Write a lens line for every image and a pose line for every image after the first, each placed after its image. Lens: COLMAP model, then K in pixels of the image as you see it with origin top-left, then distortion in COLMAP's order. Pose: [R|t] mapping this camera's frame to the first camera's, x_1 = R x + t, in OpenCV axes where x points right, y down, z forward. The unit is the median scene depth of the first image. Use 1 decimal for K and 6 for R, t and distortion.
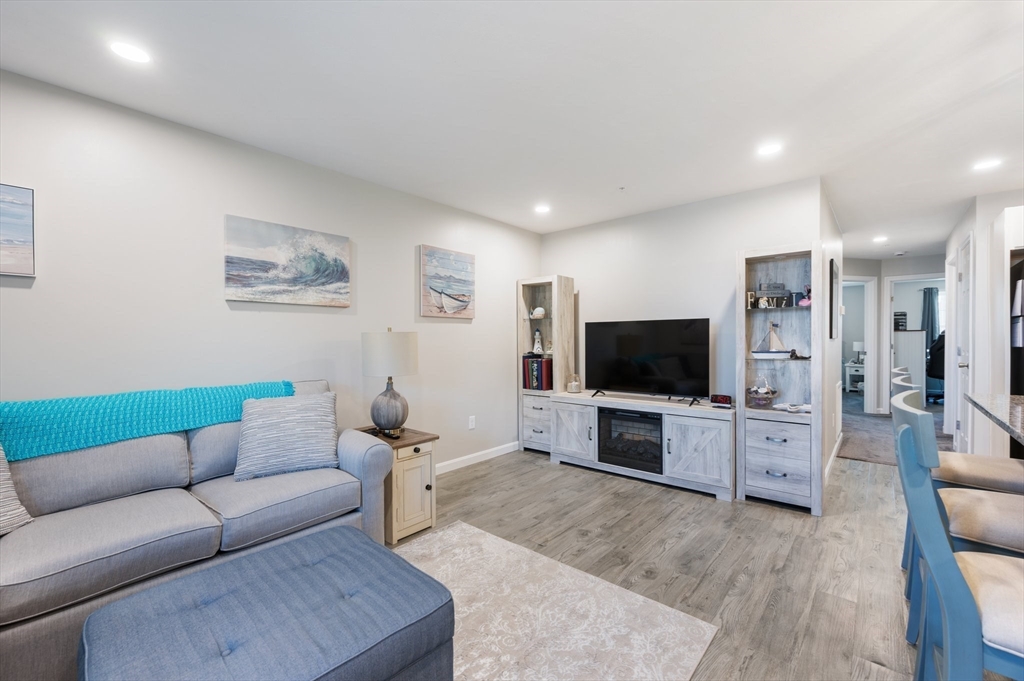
lens RADIAL K [[420.8, 0, 519.4], [0, 420.8, 346.1], [0, 0, 1]] dist [0.002048, 0.000088]
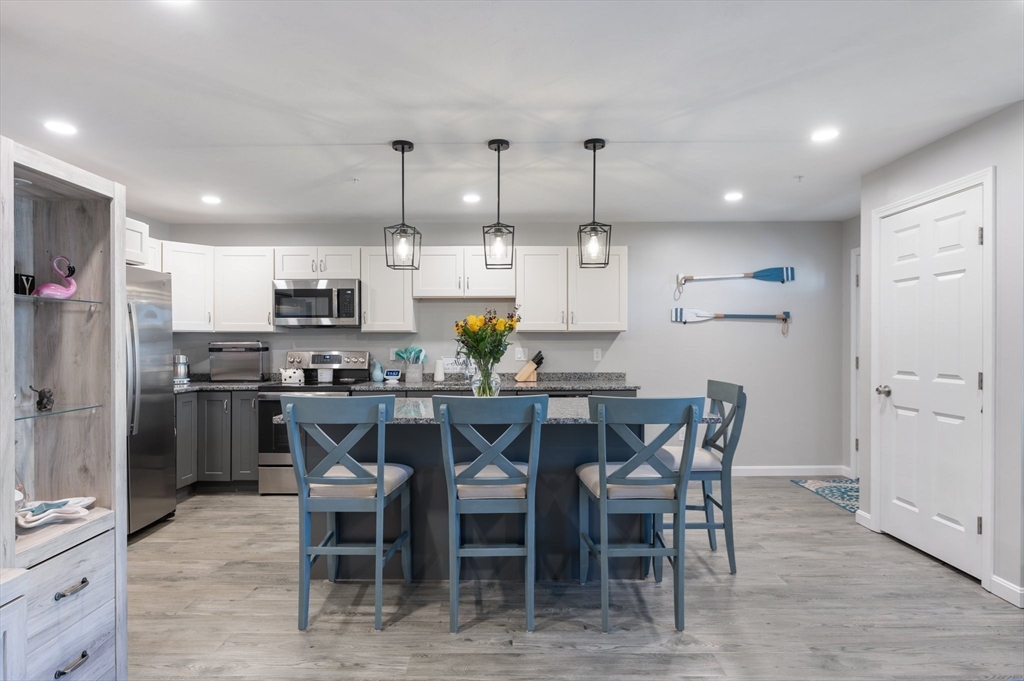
lens RADIAL K [[531.7, 0, 517.7], [0, 531.7, 345.5], [0, 0, 1]] dist [0.004639, -0.002964]
pose [[-0.654168, 0.001936, 0.756347, -0.152723], [0.016678, 0.999791, 0.011866, -0.043138], [-0.756165, 0.020376, -0.654064, 1.094422]]
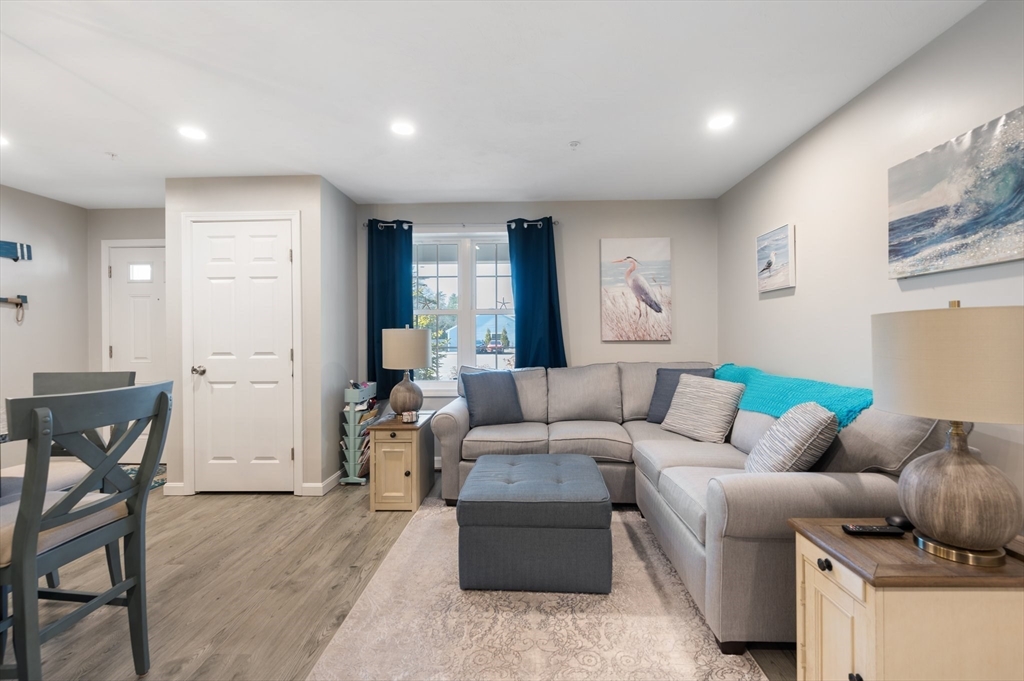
lens RADIAL K [[424.8, 0, 517.1], [0, 424.8, 338.9], [0, 0, 1]] dist [-0.010853, -0.000378]
pose [[-0.775313, 0.012611, -0.631451, 0.297743], [0.000804, 0.999820, 0.018980, -0.014543], [0.631576, 0.014207, -0.775184, 1.071610]]
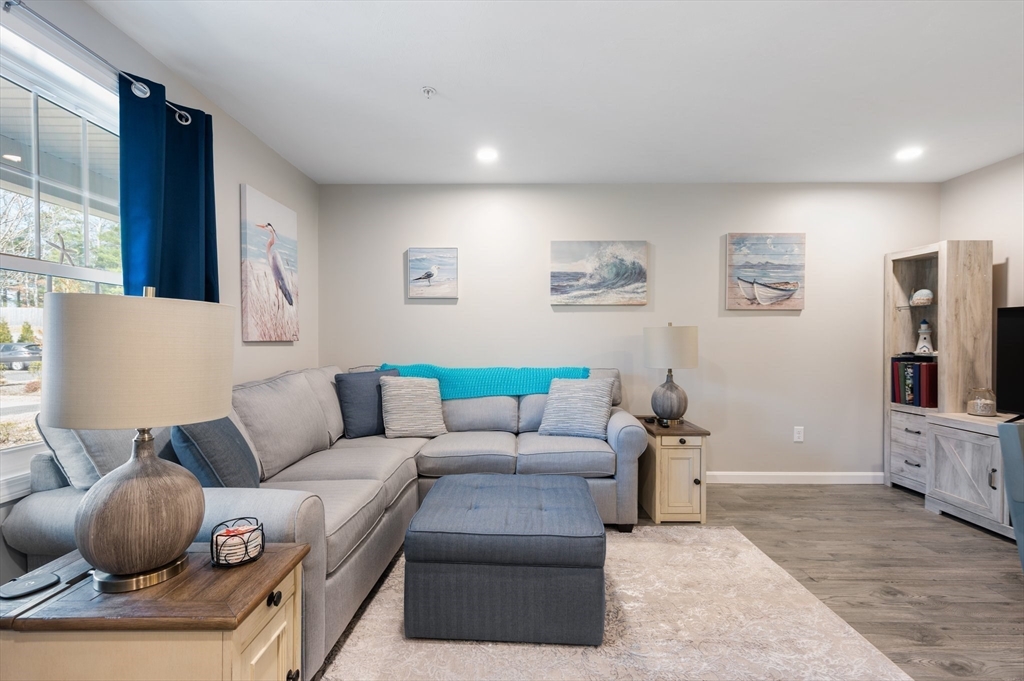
lens RADIAL K [[462.7, 0, 509.7], [0, 462.7, 345.2], [0, 0, 1]] dist [0.002759, 0.000267]
pose [[0.645036, 0.015013, -0.764004, 0.322862], [-0.015233, 0.999861, 0.006787, 0.010933], [0.764000, 0.007261, 0.645175, -0.048479]]
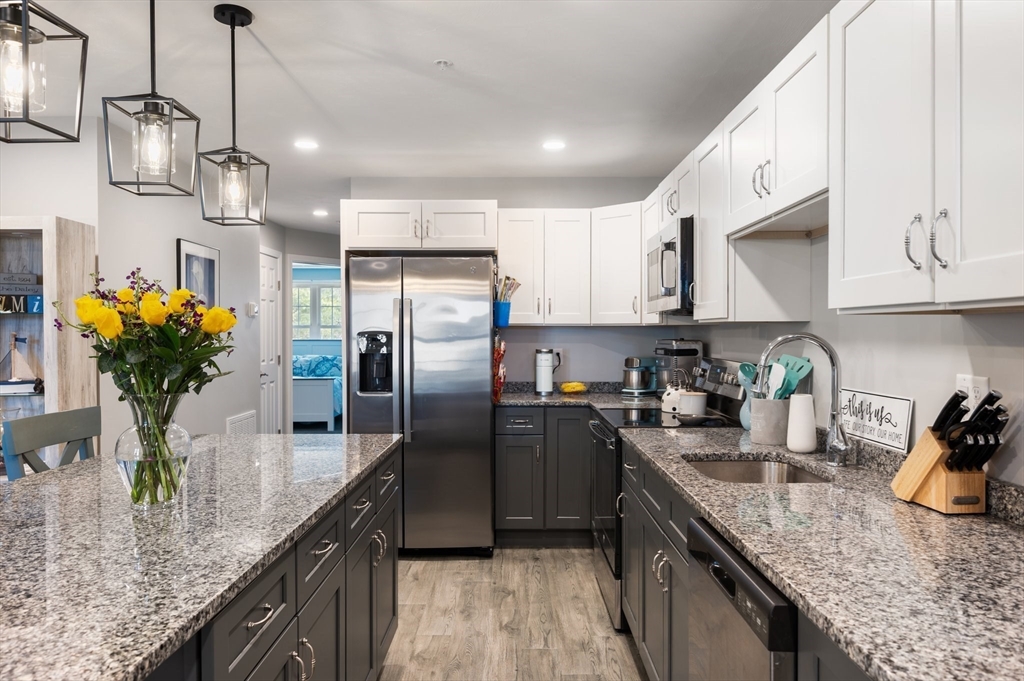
lens RADIAL K [[743.4, 0, 521.2], [0, 743.4, 342.7], [0, 0, 1]] dist [-0.006474, 0.001357]
pose [[0.753907, -0.004617, 0.656965, 0.509195], [0.007769, 0.999968, -0.001889, -0.043238], [-0.656935, 0.006528, 0.753919, -0.382500]]
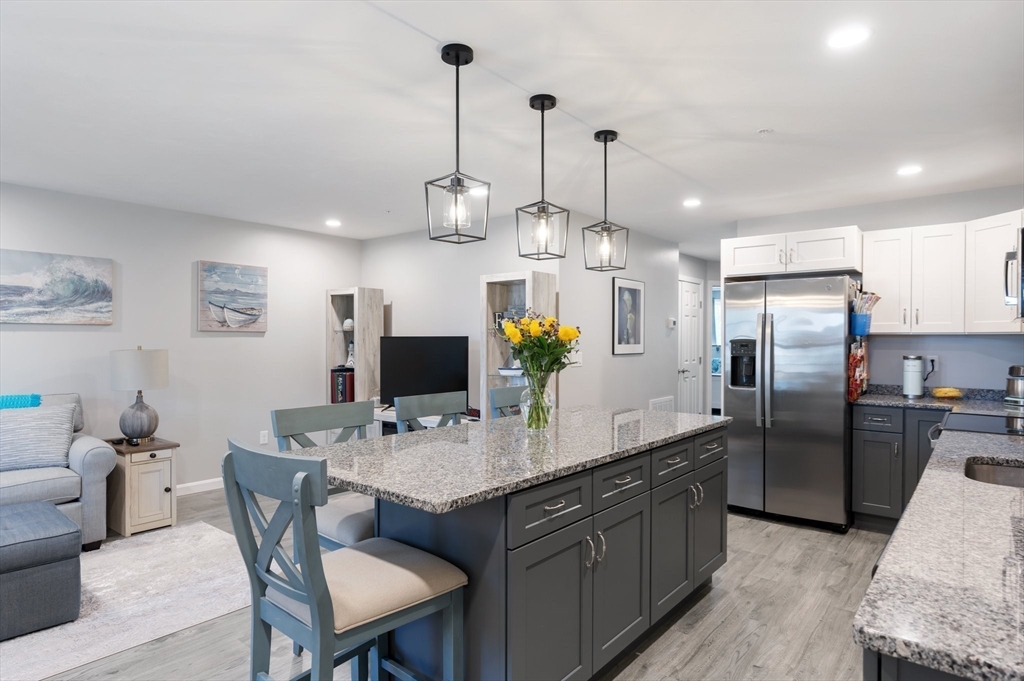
lens RADIAL K [[585.2, 0, 518.4], [0, 585.2, 343.9], [0, 0, 1]] dist [0.005375, -0.002473]
pose [[0.999396, 0.006335, 0.034155, 0.641923], [-0.006033, 0.999942, -0.008927, -0.042362], [-0.034210, 0.008716, 0.999377, -0.575128]]
